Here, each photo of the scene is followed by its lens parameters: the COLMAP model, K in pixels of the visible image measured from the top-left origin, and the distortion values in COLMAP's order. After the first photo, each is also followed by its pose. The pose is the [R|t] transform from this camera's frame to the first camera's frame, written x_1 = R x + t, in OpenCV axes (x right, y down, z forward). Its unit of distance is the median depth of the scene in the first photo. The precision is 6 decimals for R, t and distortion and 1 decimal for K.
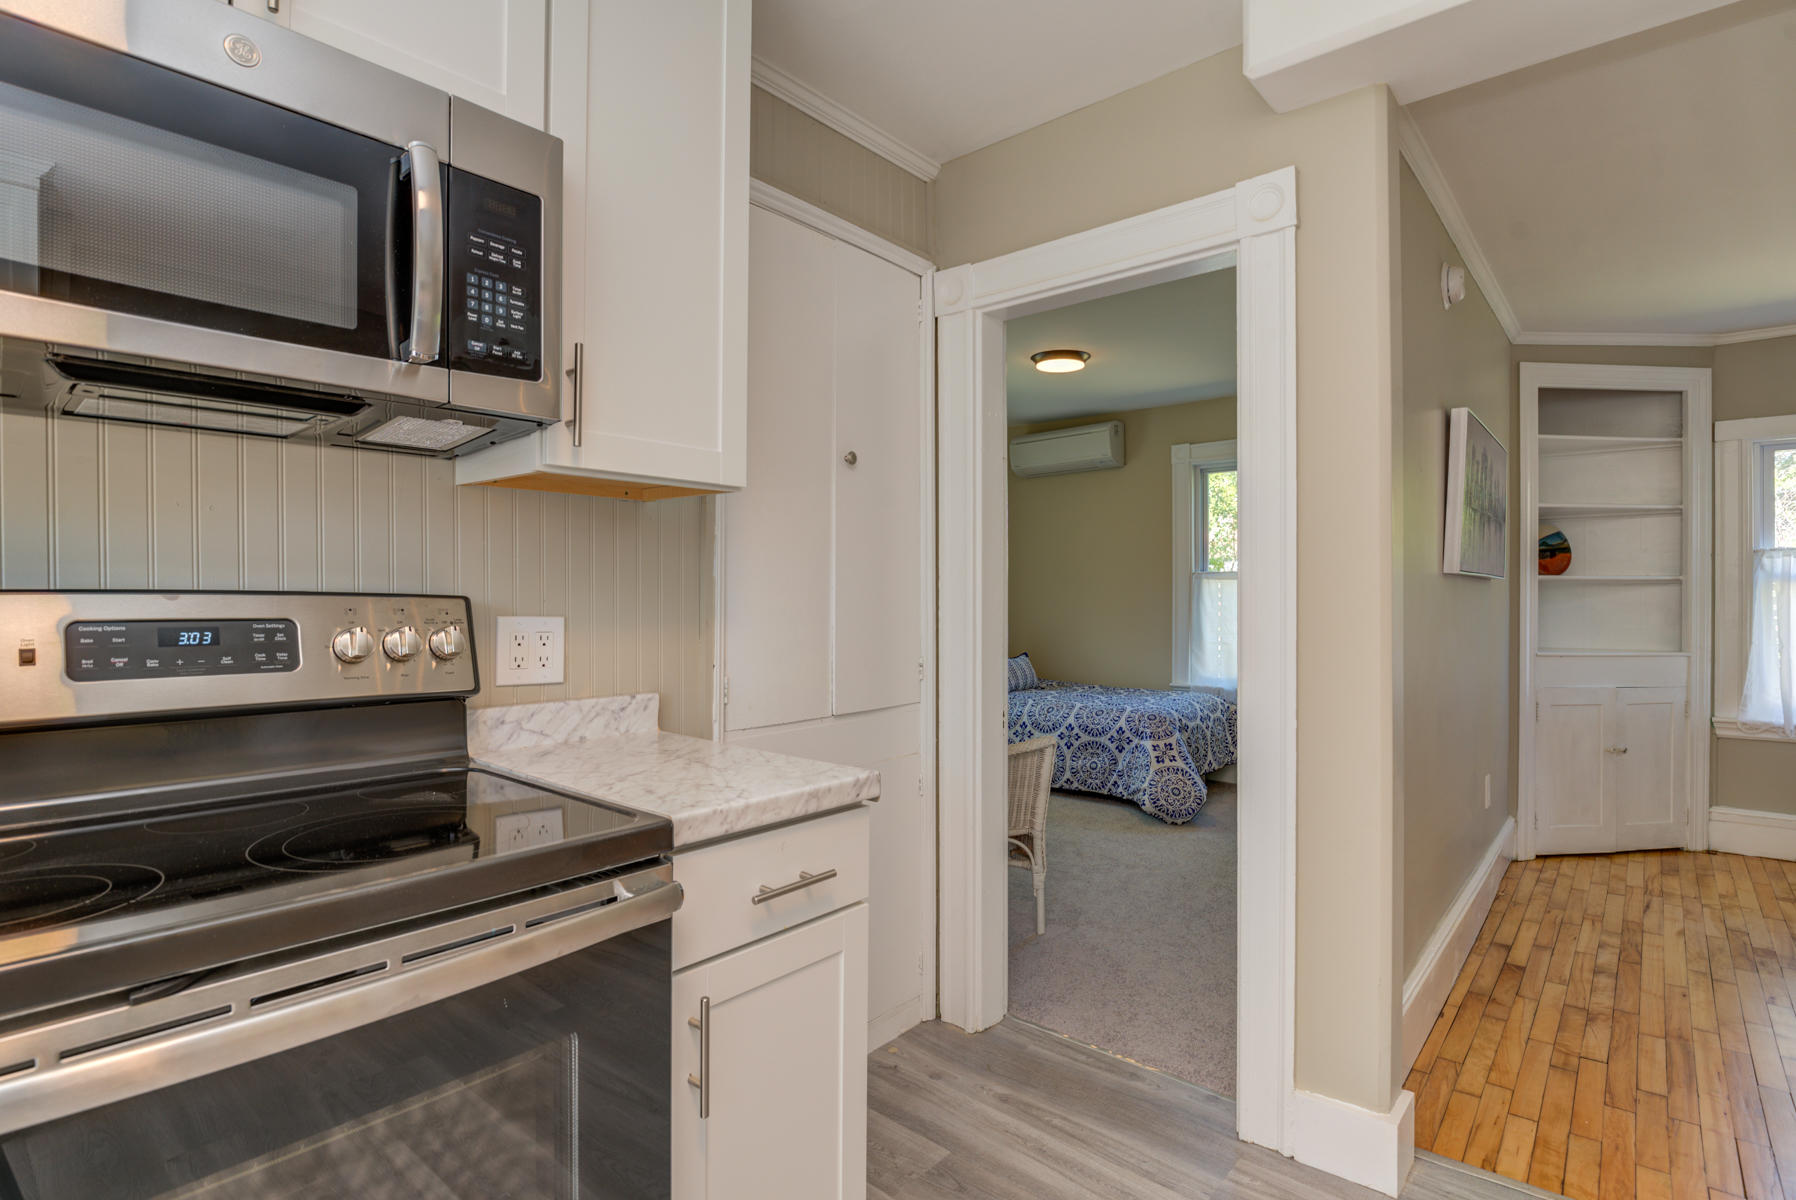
lens RADIAL K [[870.4, 0, 904.5], [0, 870.4, 598.6], [0, 0, 1]] dist [-0.012661, -0.004570]
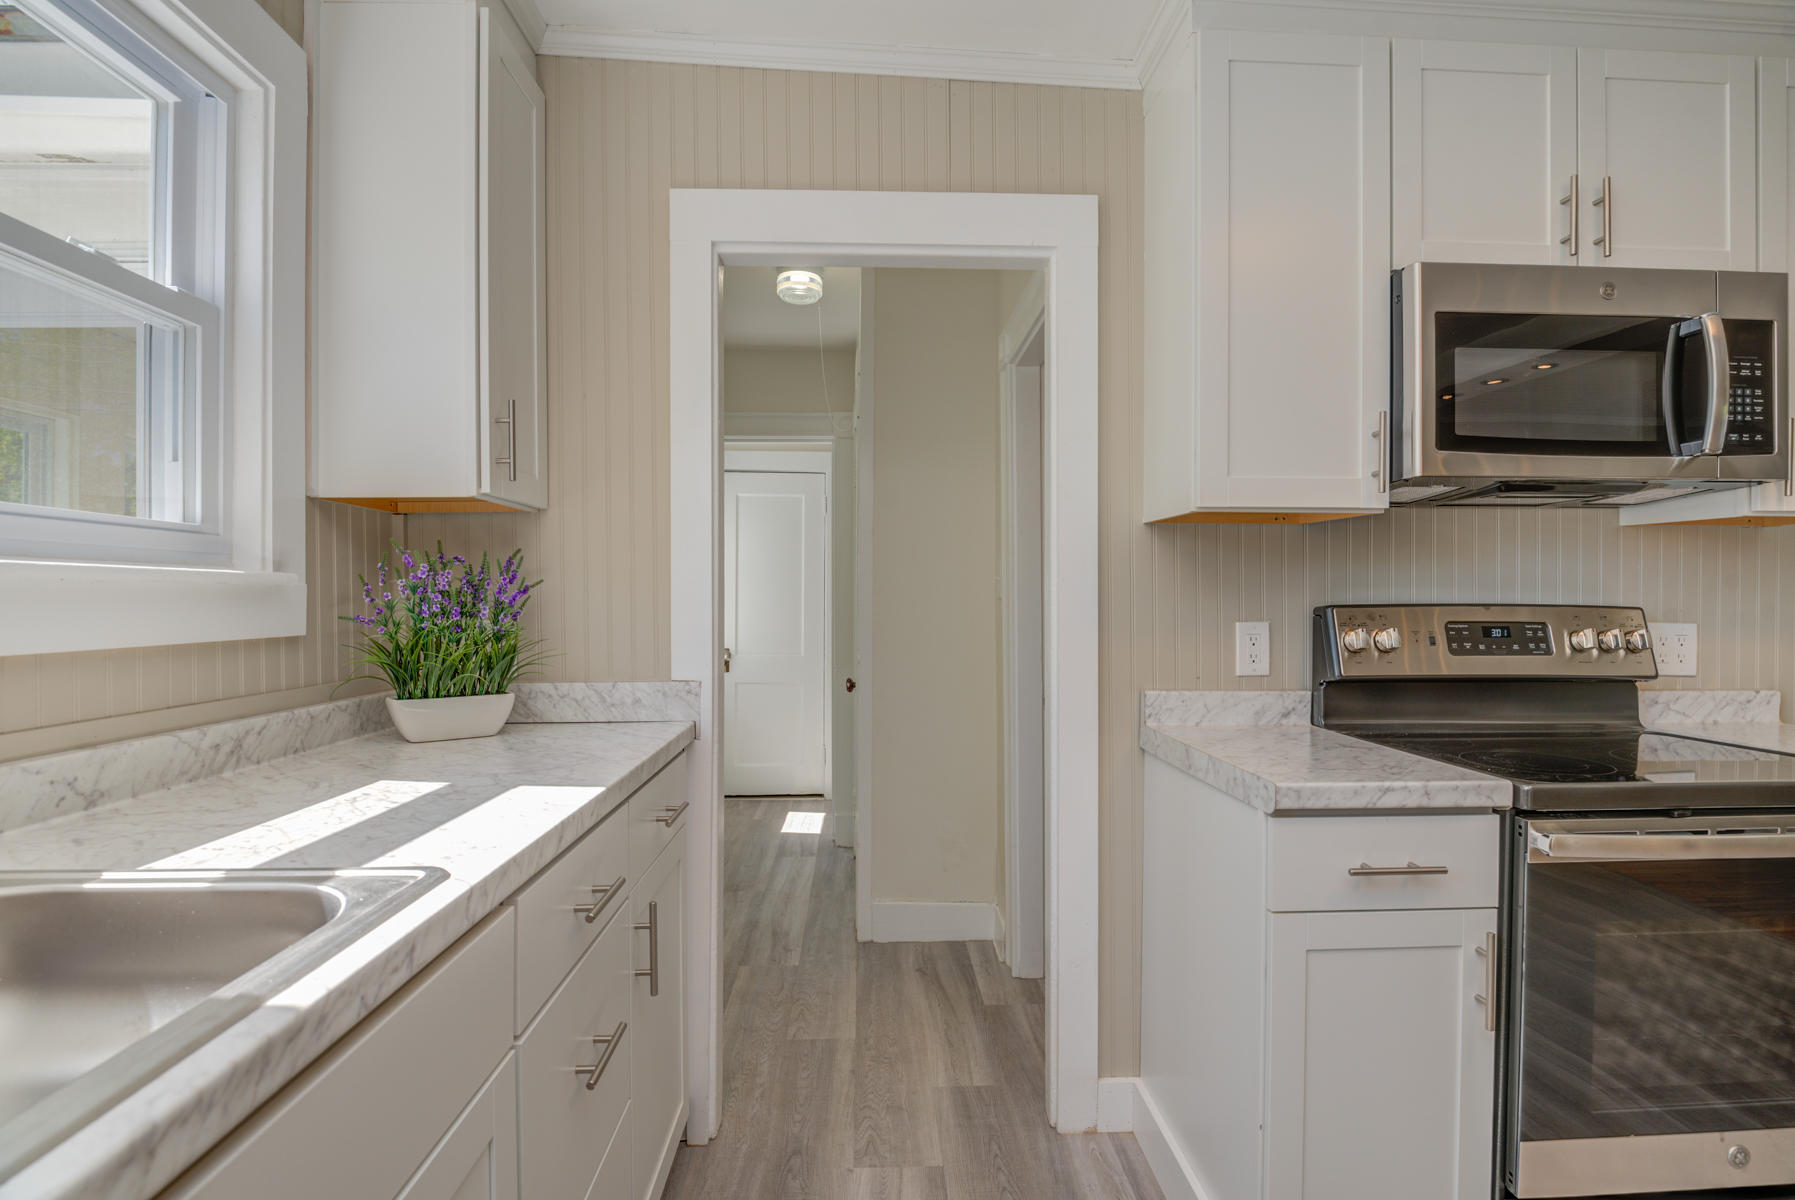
lens RADIAL K [[870.0, 0, 898.1], [0, 870.0, 596.0], [0, 0, 1]] dist [-0.012661, -0.004570]
pose [[0.691091, -0.001120, -0.722767, -0.384339], [-0.003102, 0.999985, -0.004516, -0.012794], [0.722761, 0.005363, 0.691077, -0.903400]]
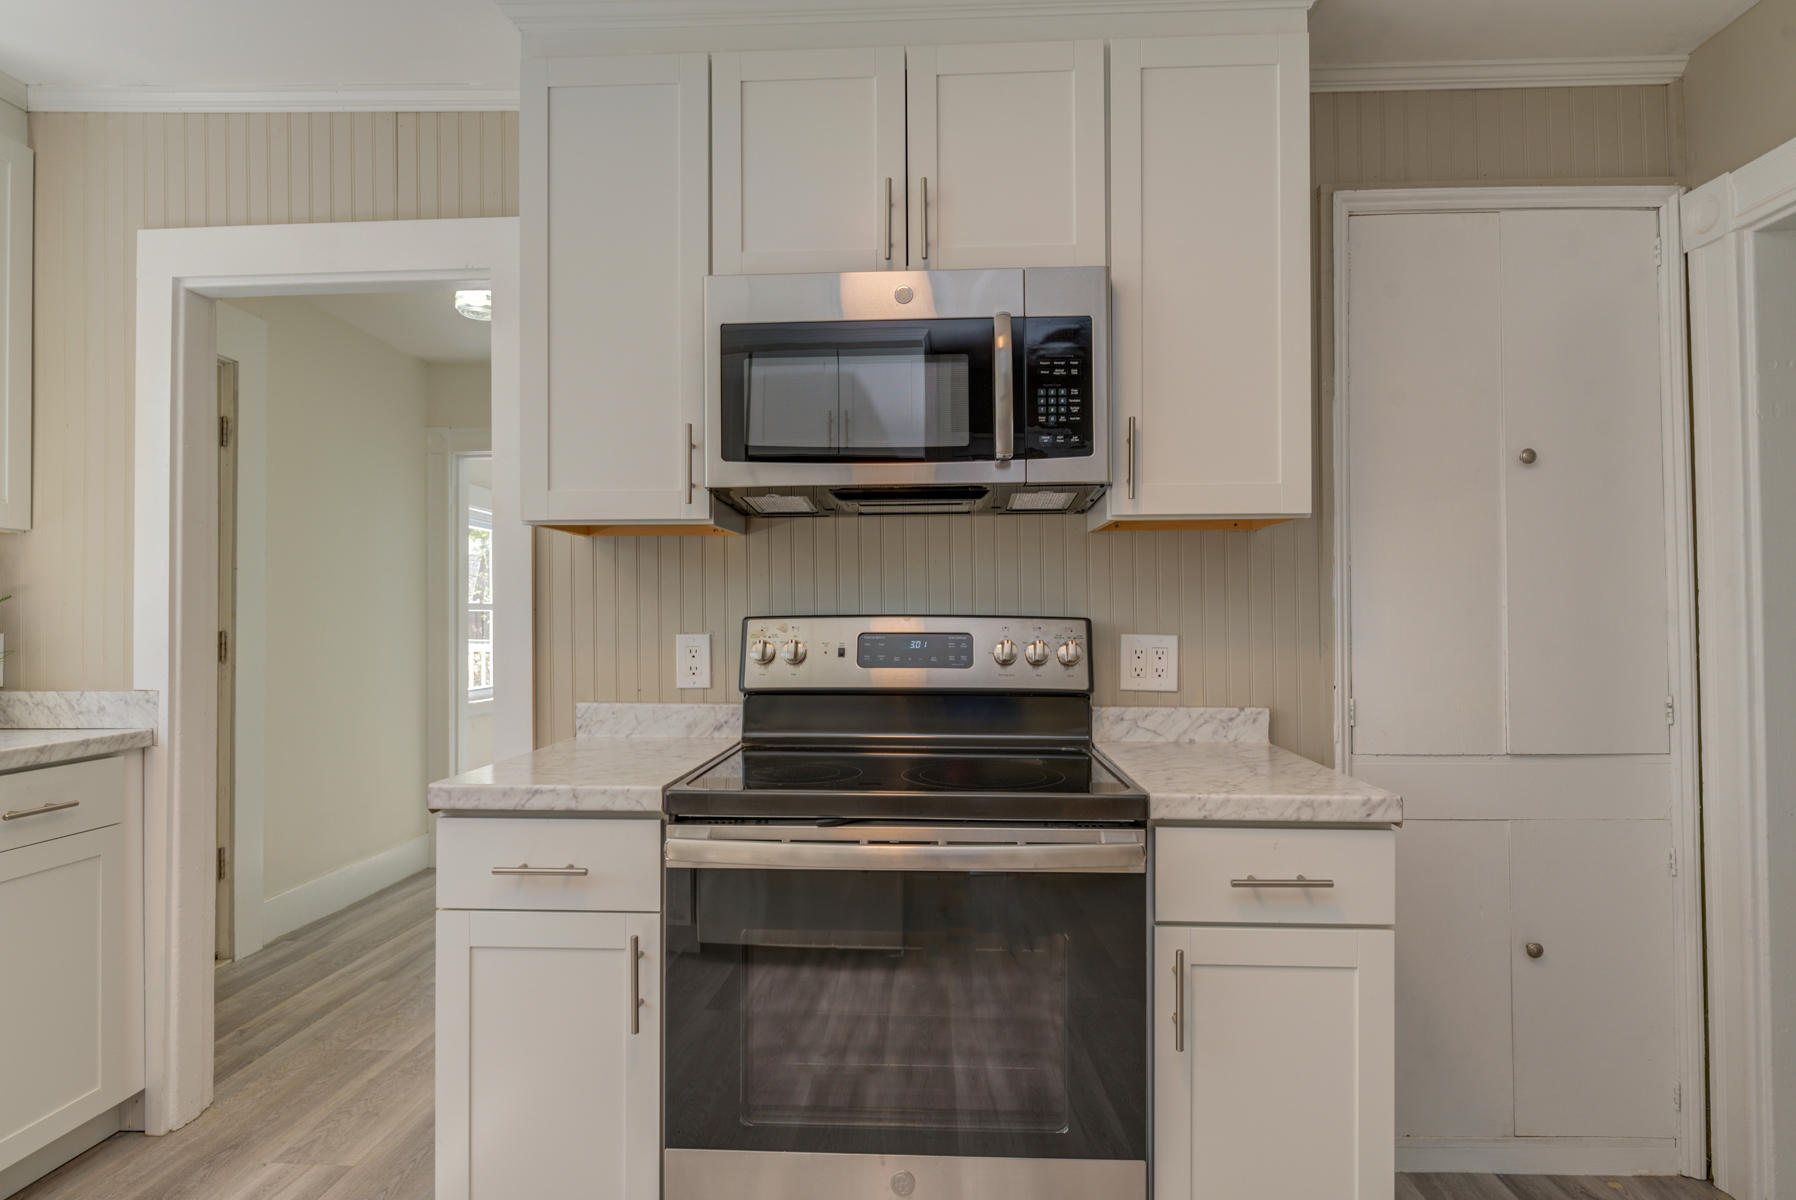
lens RADIAL K [[960.0, 0, 902.4], [0, 960.0, 595.6], [0, 0, 1]] dist [-0.003978, -0.003482]
pose [[0.618399, -0.019876, -0.785613, 0.519005], [0.000541, 0.999691, -0.024867, -0.000736], [0.785864, 0.014953, 0.618218, -0.121577]]
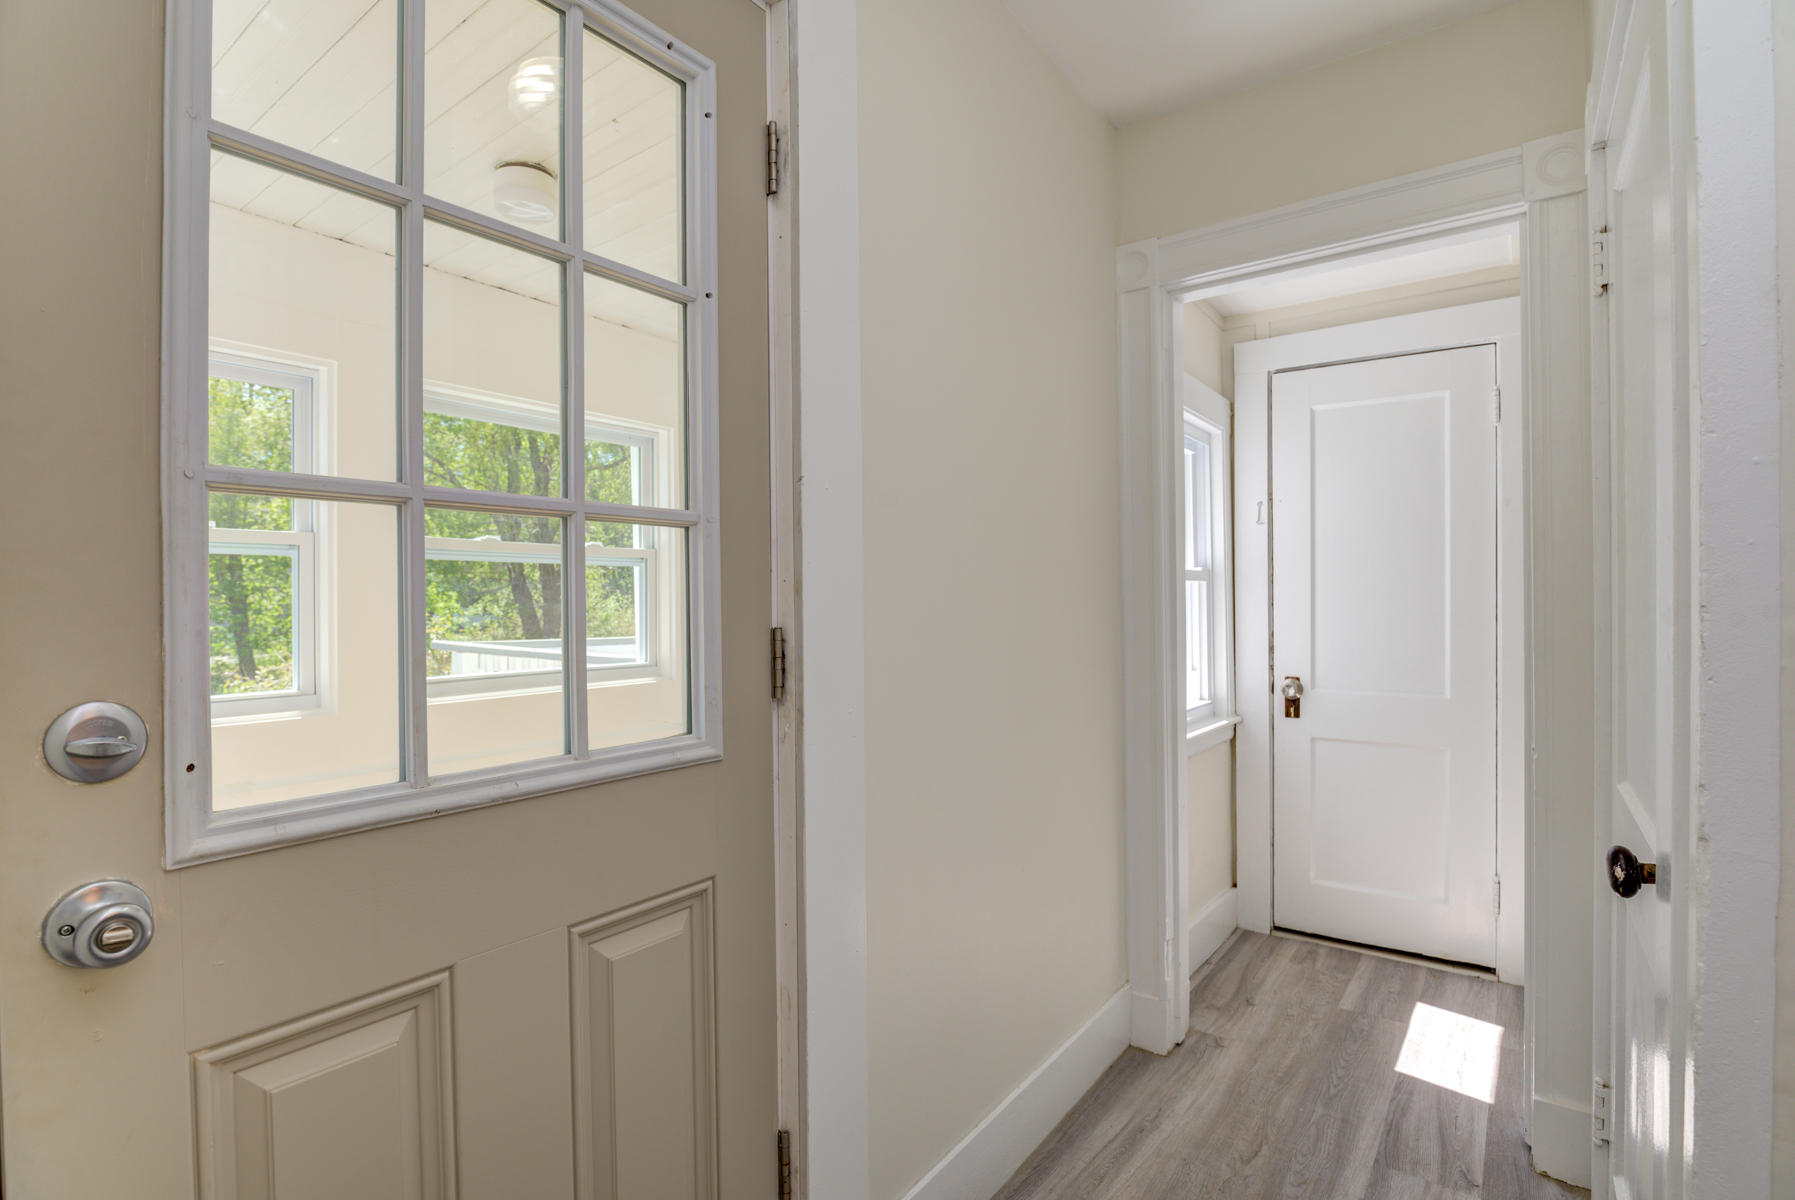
lens RADIAL K [[870.0, 0, 898.5], [0, 870.0, 592.8], [0, 0, 1]] dist [-0.012661, -0.004570]
pose [[0.083872, 0.001000, -0.996476, -1.670927], [0.003338, 0.999994, 0.001284, -0.012031], [0.996471, -0.003434, 0.083868, 0.093861]]
